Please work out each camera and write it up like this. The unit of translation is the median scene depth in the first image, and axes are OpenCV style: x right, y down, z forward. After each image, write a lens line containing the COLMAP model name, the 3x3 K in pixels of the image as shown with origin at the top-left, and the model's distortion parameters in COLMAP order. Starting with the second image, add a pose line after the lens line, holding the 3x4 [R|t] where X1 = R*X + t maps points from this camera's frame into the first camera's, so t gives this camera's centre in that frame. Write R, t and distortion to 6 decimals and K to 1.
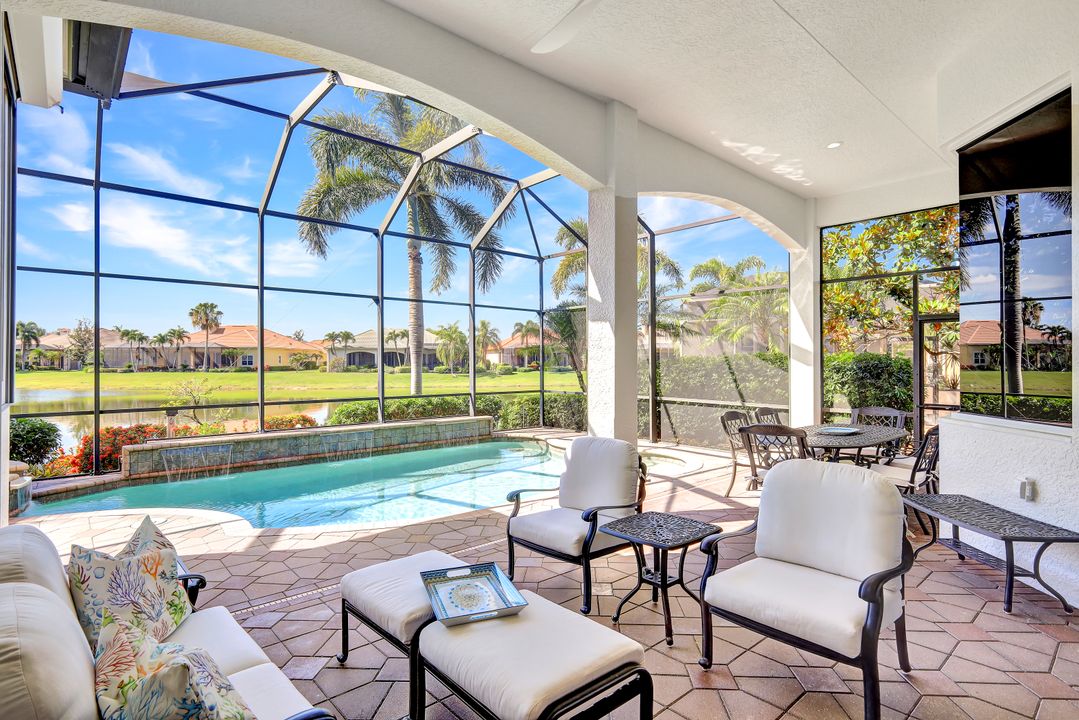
lens RADIAL K [[547.8, 0, 540.0], [0, 547.8, 345.3], [0, 0, 1]] dist [-0.000546, 0.001249]
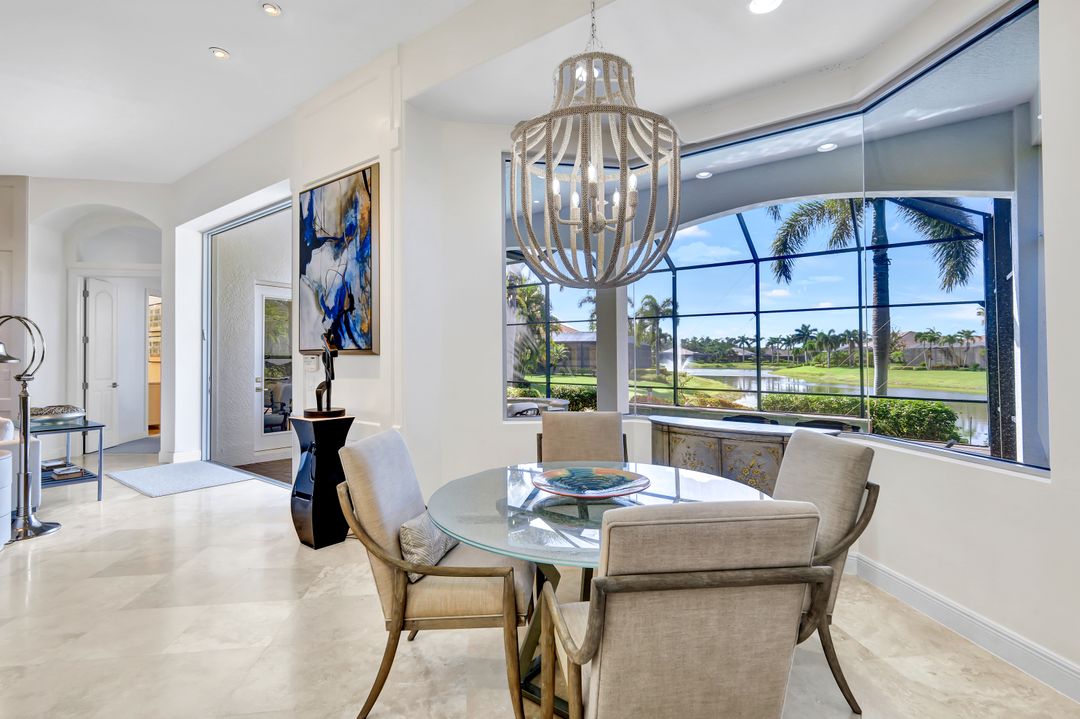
lens RADIAL K [[498.7, 0, 544.1], [0, 498.7, 353.2], [0, 0, 1]] dist [-0.002971, -0.000718]
pose [[0.210707, -0.007073, -0.977524, 0.092966], [0.022280, 0.999749, -0.002432, 0.000168], [0.977295, -0.021267, 0.210812, 0.036212]]
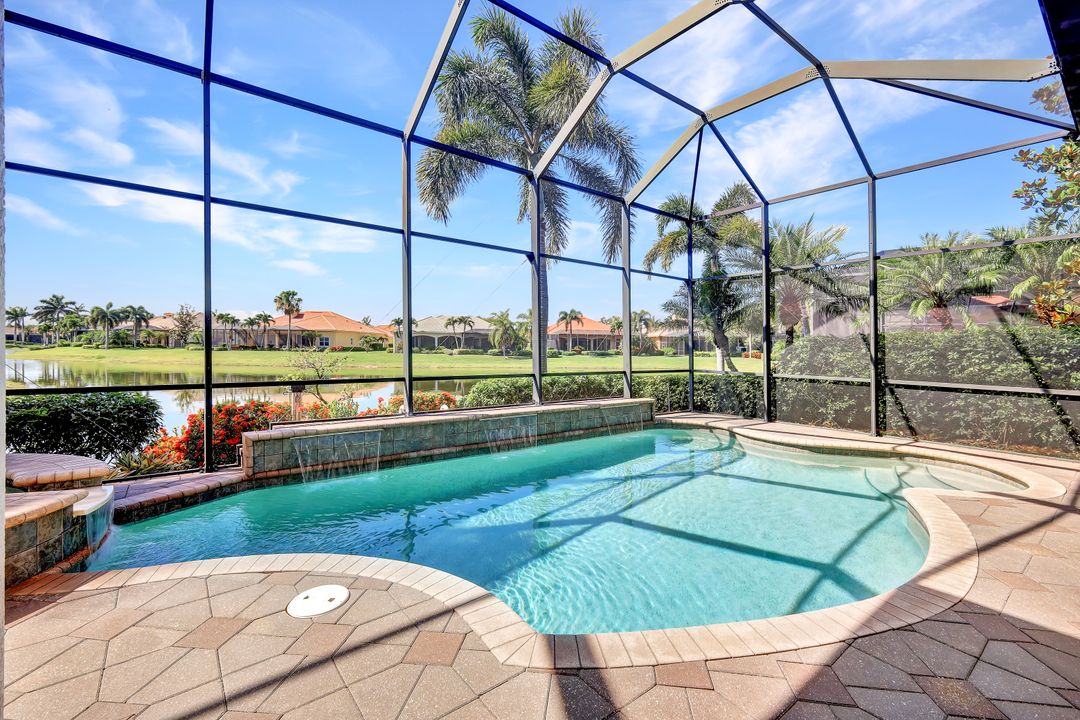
lens RADIAL K [[471.5, 0, 548.0], [0, 471.5, 347.1], [0, 0, 1]] dist [0.002705, -0.002159]
pose [[0.999128, 0.015506, -0.038768, -0.031974], [-0.014401, 0.999486, 0.028630, 0.004384], [0.039192, -0.028047, 0.998838, 0.037537]]
